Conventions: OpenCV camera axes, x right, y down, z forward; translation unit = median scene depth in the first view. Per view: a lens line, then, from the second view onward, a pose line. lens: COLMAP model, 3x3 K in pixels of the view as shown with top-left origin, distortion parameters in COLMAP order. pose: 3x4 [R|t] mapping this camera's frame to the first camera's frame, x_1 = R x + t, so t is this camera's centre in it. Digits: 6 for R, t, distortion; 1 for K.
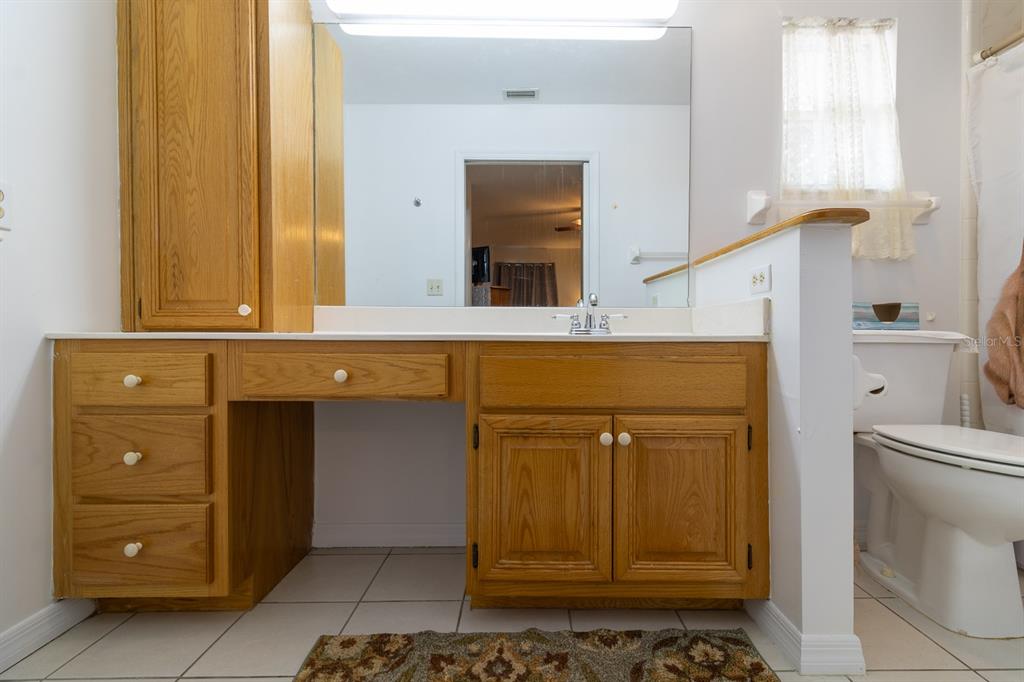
lens RADIAL K [[479.4, 0, 532.4], [0, 479.4, 333.8], [0, 0, 1]] dist [0.002080, 0.000749]
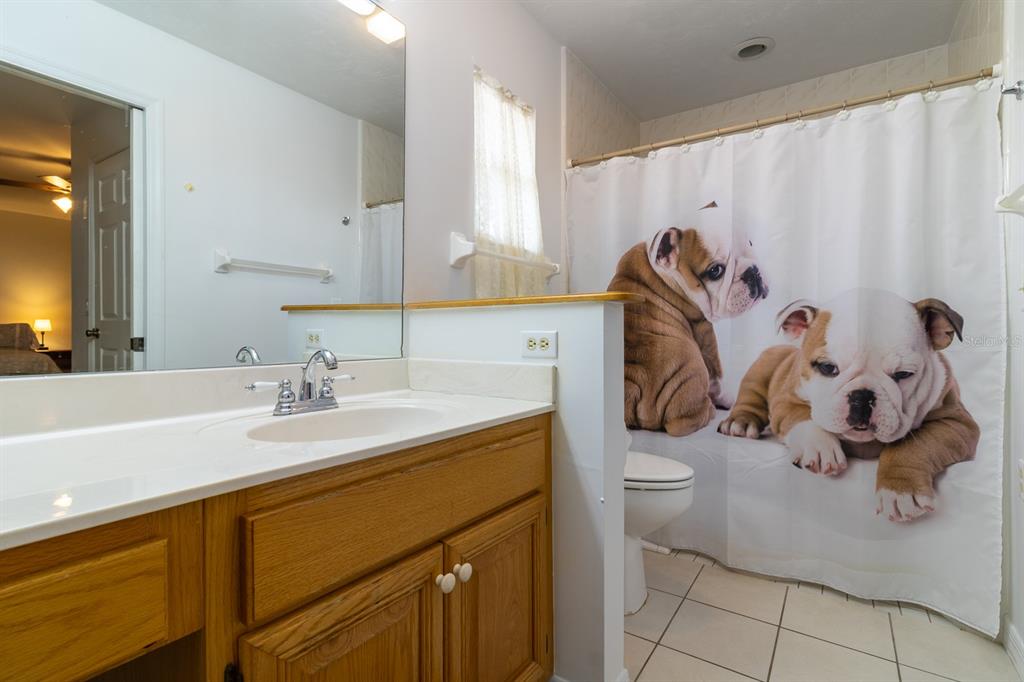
lens RADIAL K [[479.4, 0, 532.4], [0, 479.4, 333.8], [0, 0, 1]] dist [0.002080, 0.000749]
pose [[0.558321, 0.005345, 0.829608, -0.259224], [-0.005413, 0.999981, -0.002799, -0.102764], [-0.829607, -0.002928, 0.558340, 0.368445]]
